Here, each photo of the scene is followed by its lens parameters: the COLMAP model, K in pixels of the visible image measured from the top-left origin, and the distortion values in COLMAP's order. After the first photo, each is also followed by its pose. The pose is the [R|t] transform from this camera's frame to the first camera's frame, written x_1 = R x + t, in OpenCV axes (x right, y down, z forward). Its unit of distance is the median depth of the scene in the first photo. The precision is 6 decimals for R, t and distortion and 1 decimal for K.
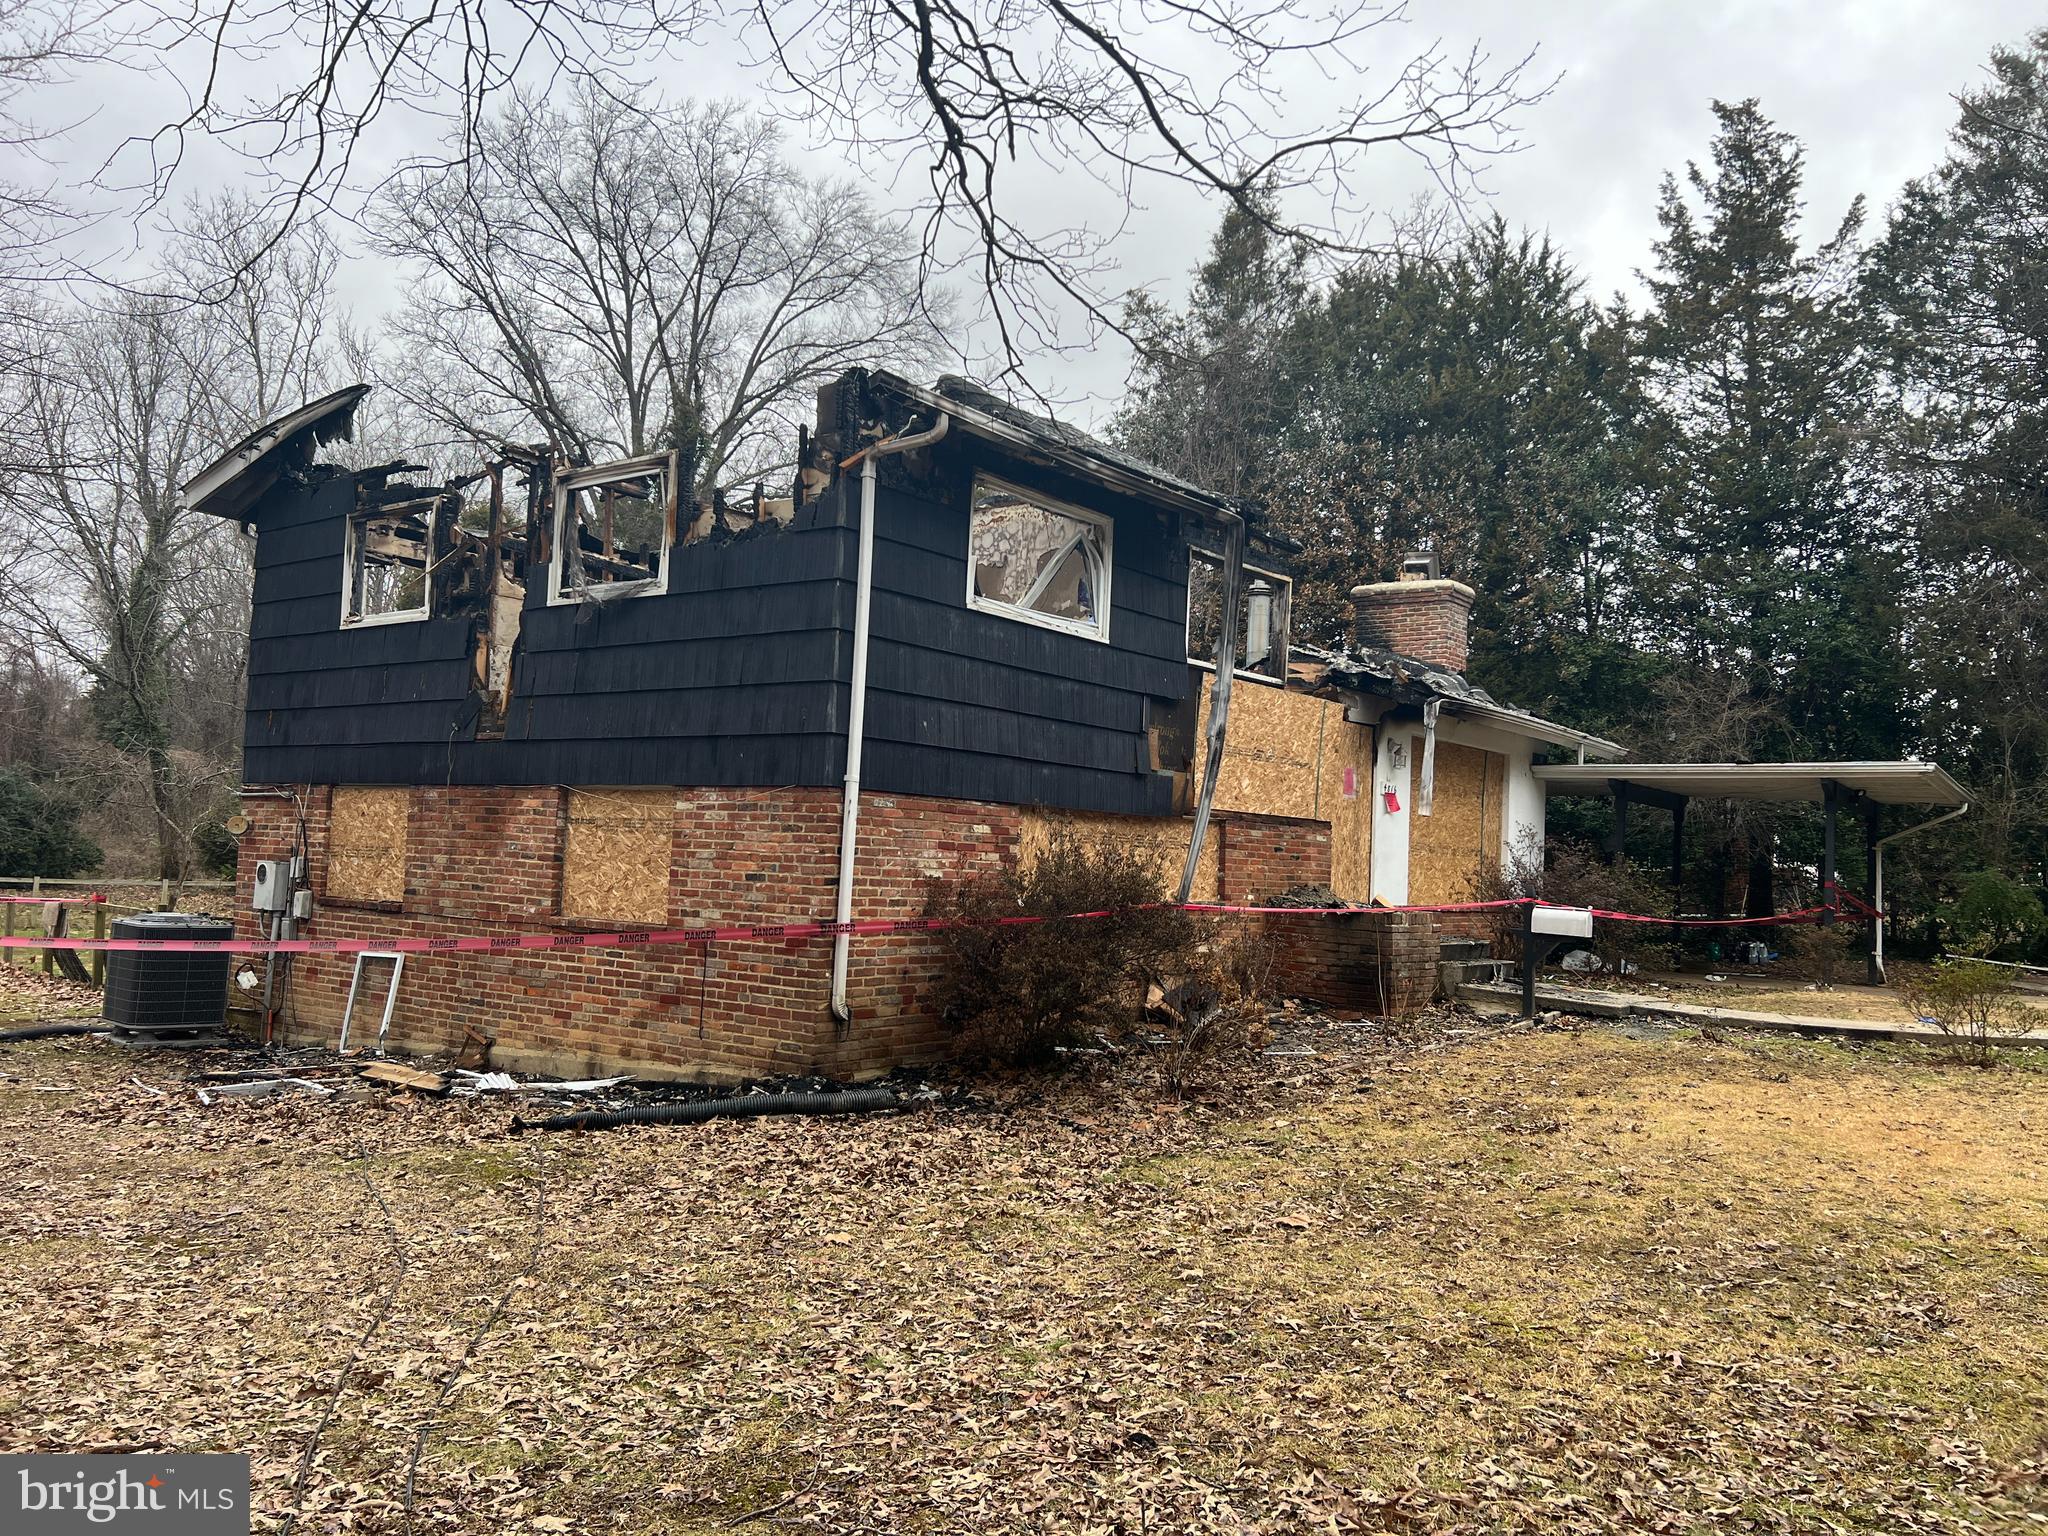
lens RADIAL K [[1547.6, 0, 1024.0], [0, 1547.6, 768.0], [0, 0, 1]] dist [0.081565, -0.210969]
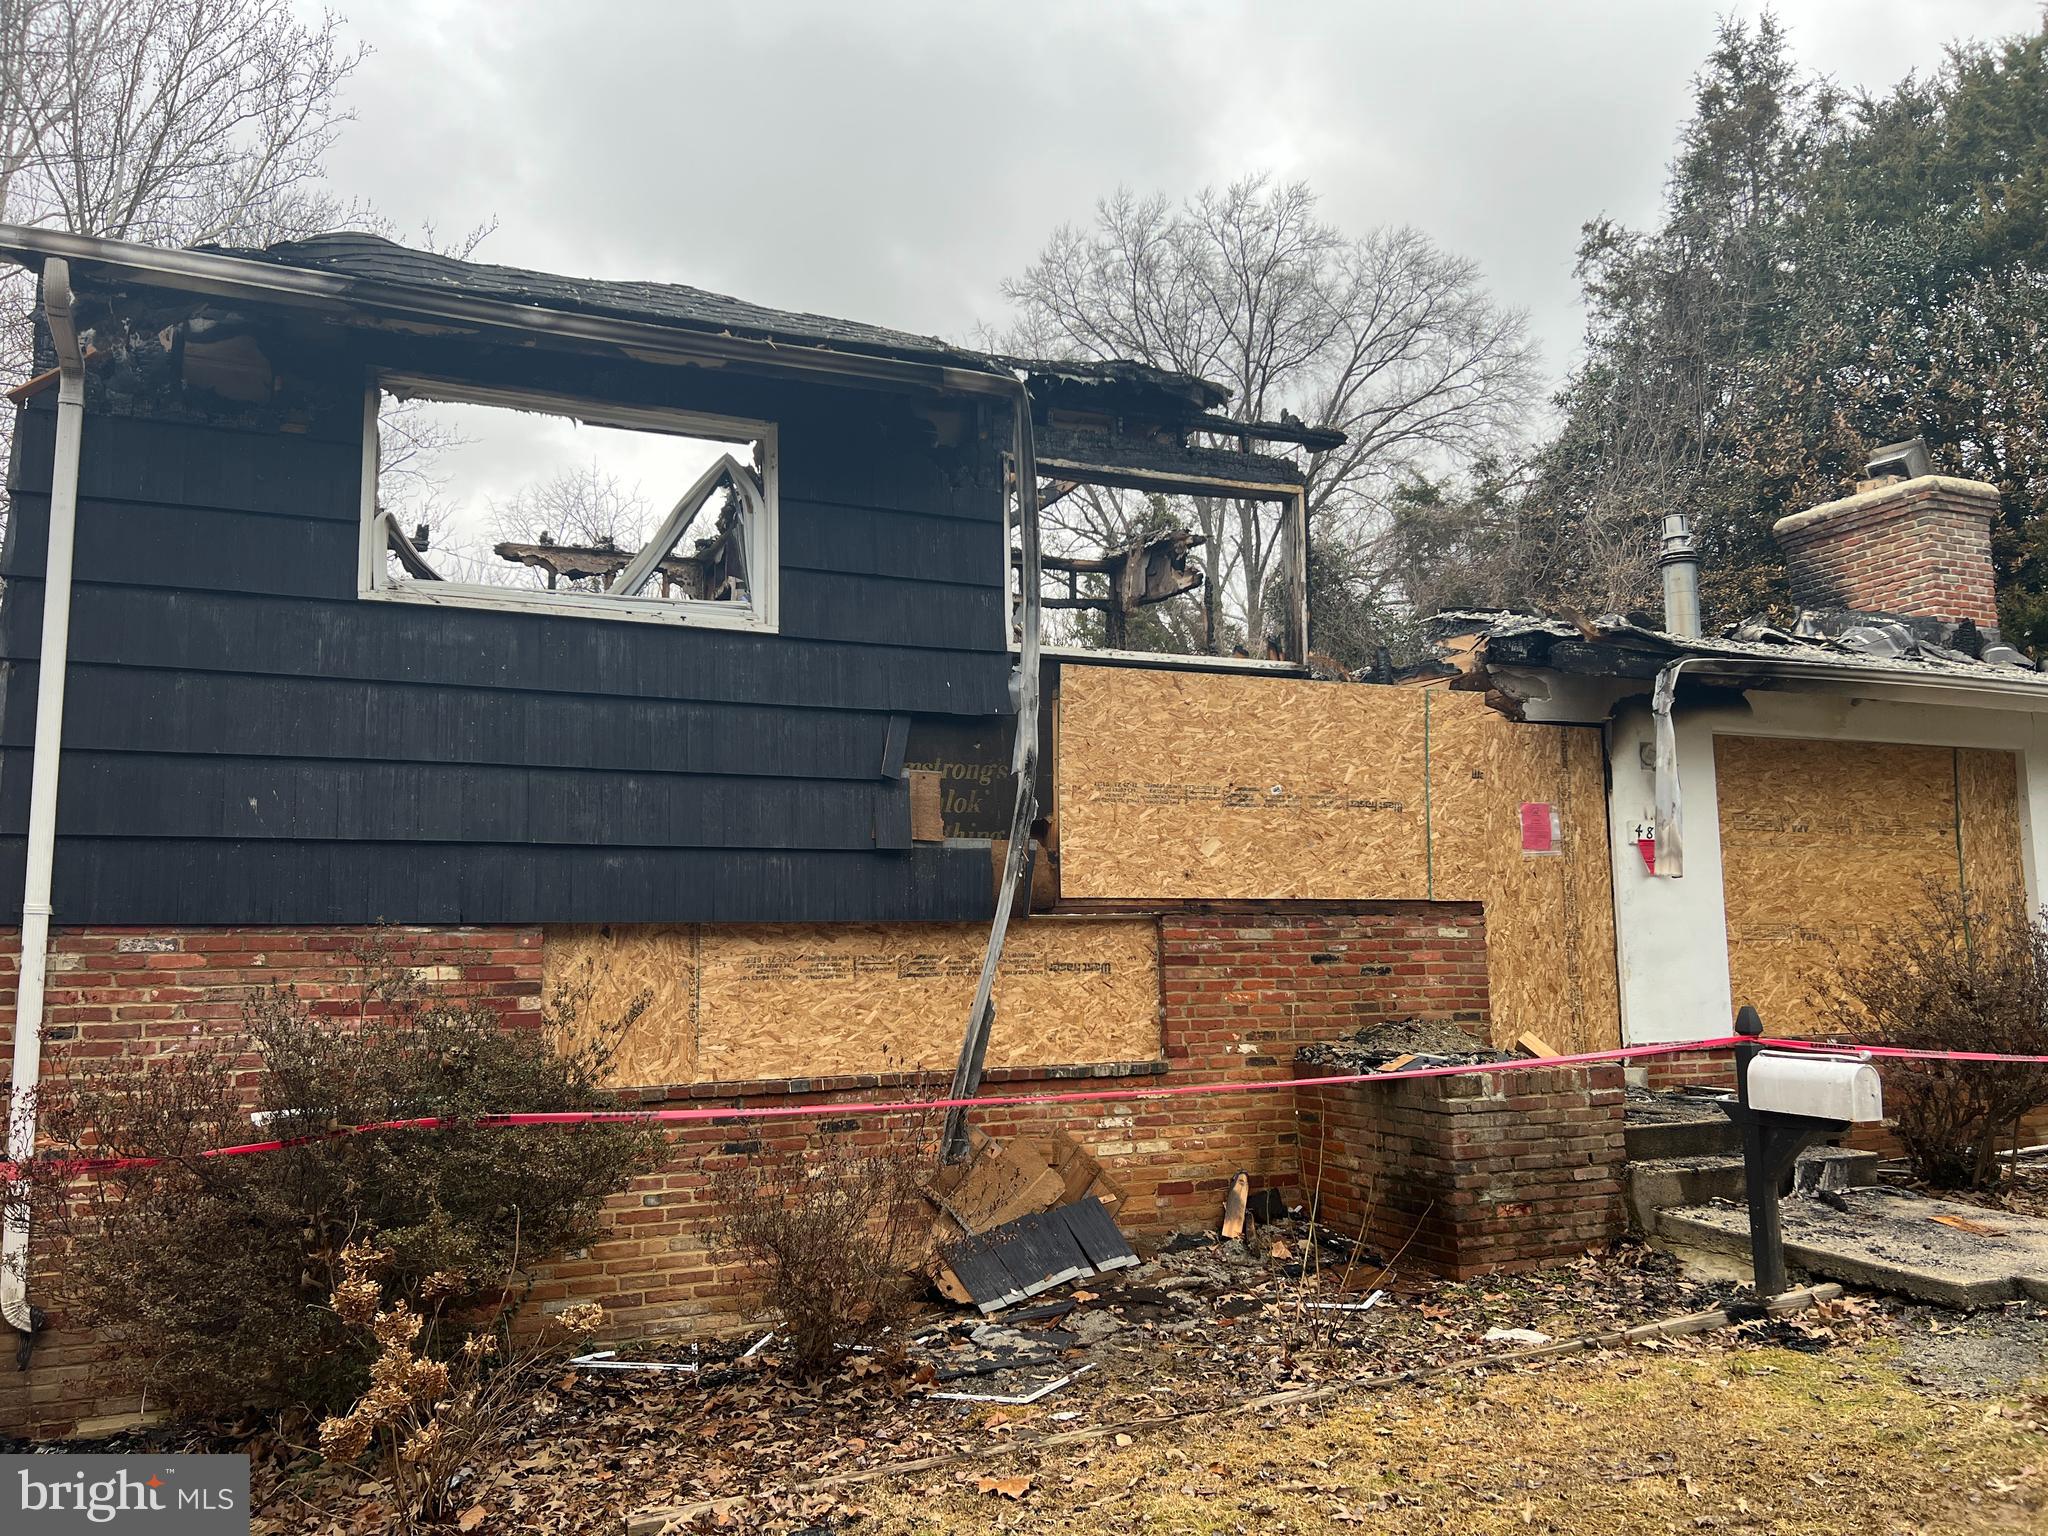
lens RADIAL K [[1556.1, 0, 1000.8], [0, 1556.1, 769.2], [0, 0, 1]] dist [0.084205, -0.128403]
pose [[0.878406, -0.118293, -0.463043, 0.337422], [0.083631, 0.991980, -0.094770, 0.028559], [0.470540, 0.044522, 0.881255, 0.445517]]
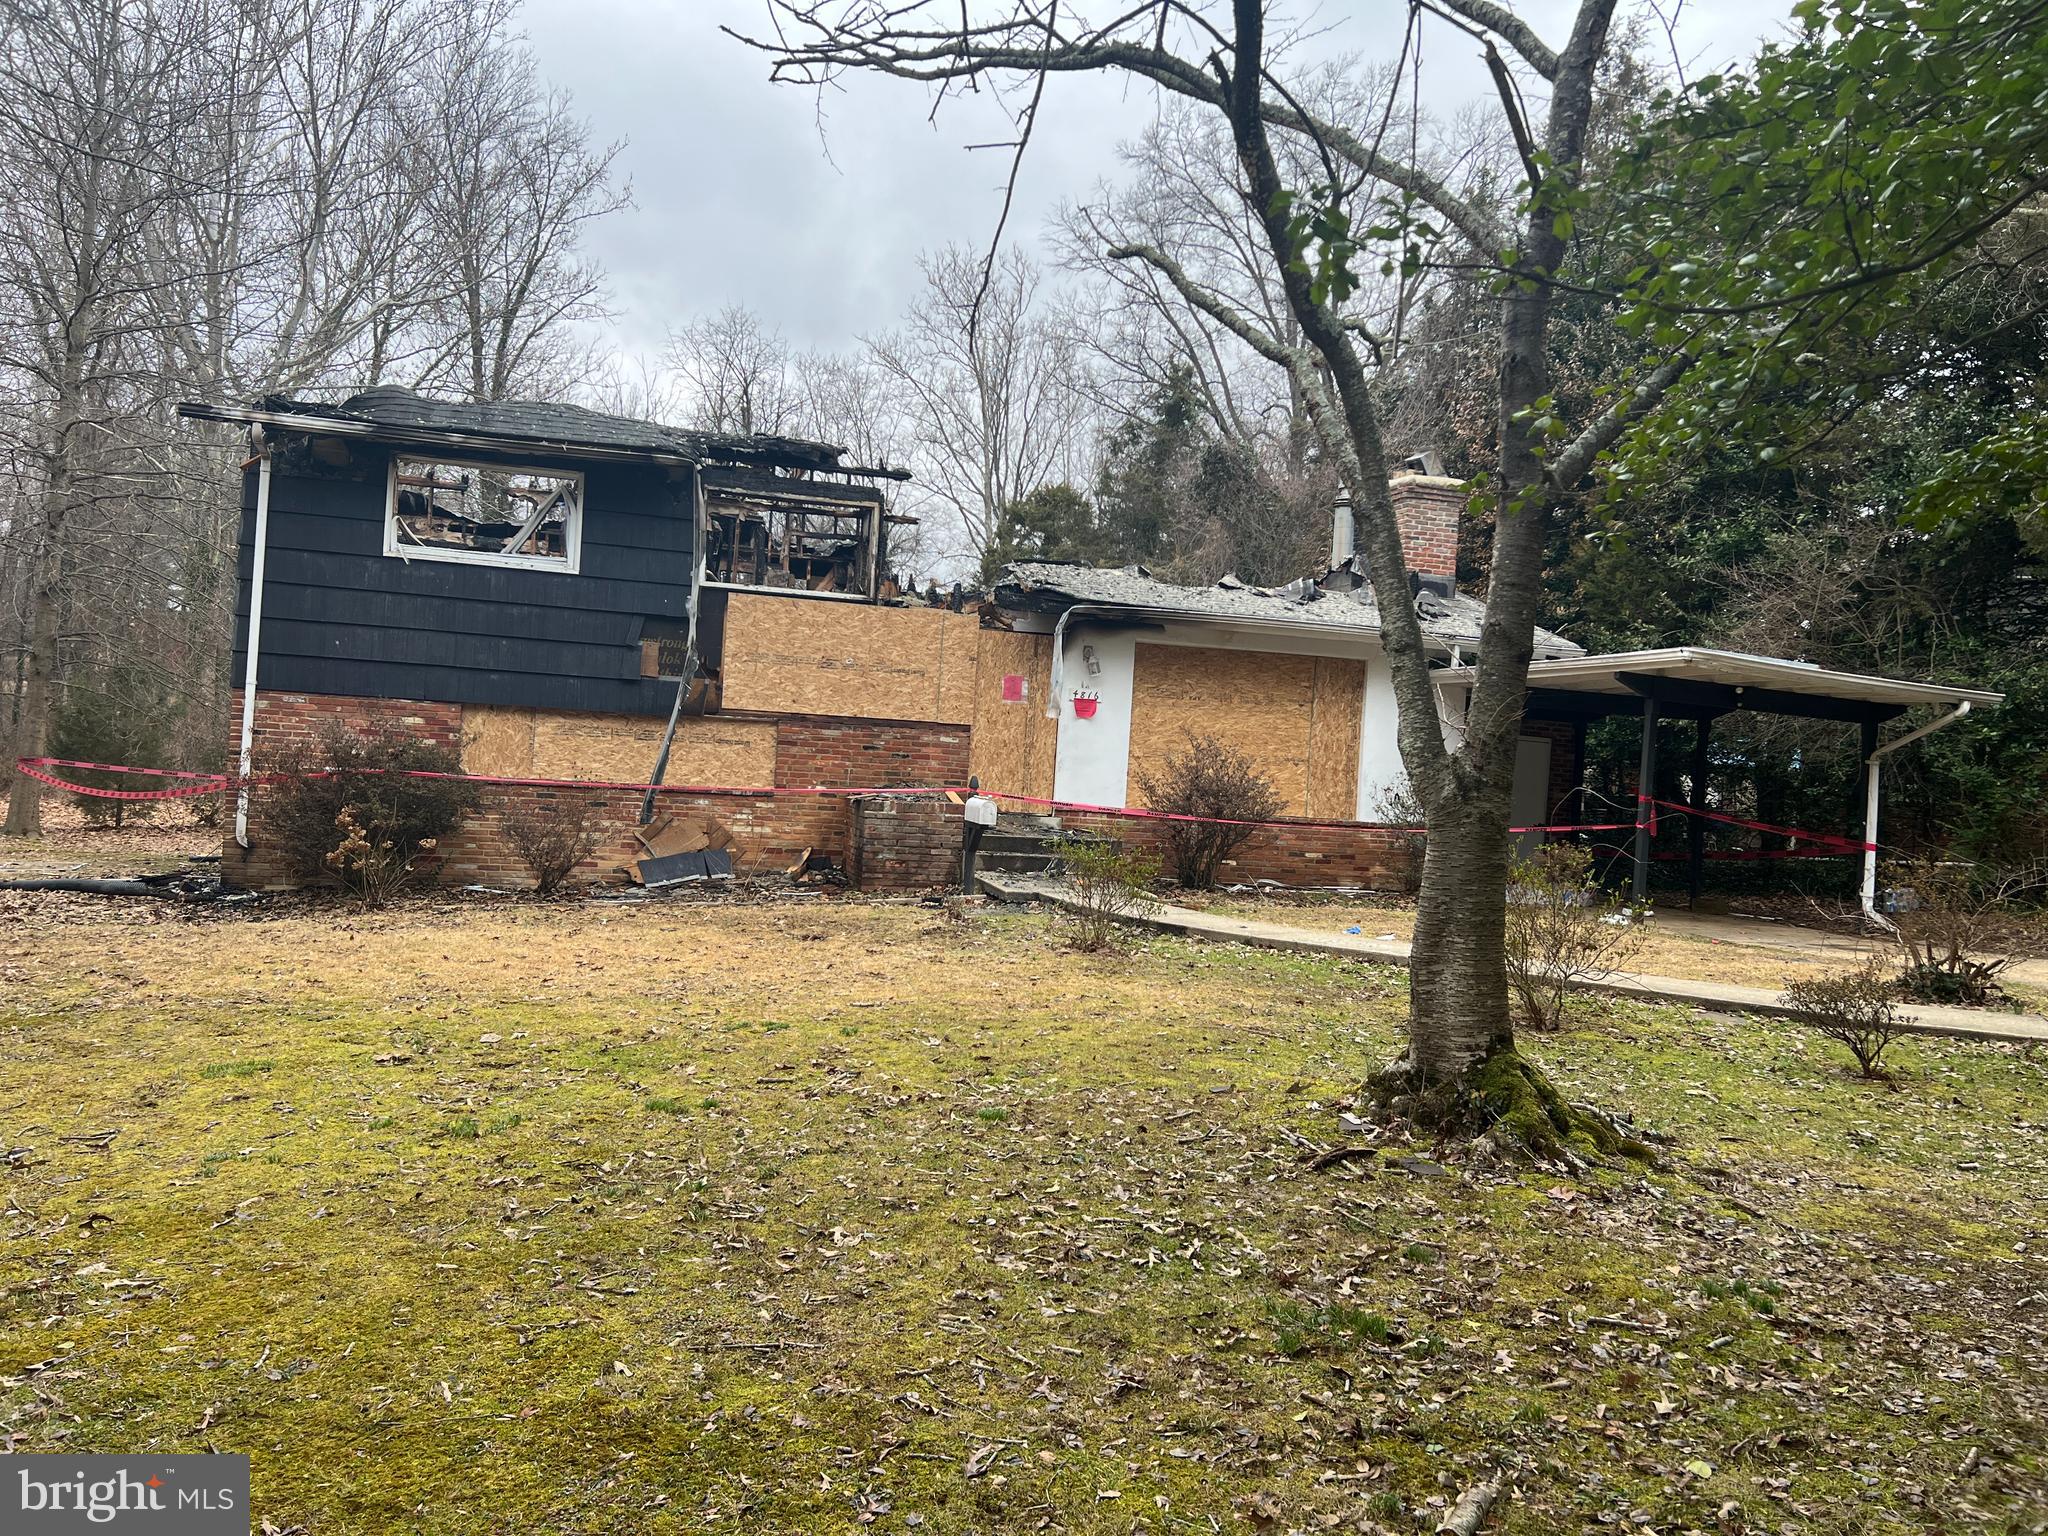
lens RADIAL K [[1547.6, 0, 1024.0], [0, 1547.6, 768.0], [0, 0, 1]] dist [0.081565, -0.210969]
pose [[0.824831, 0.001429, -0.565378, 0.899755], [0.013119, 0.999679, 0.021667, 0.044956], [0.565227, -0.025289, 0.824547, 0.143575]]
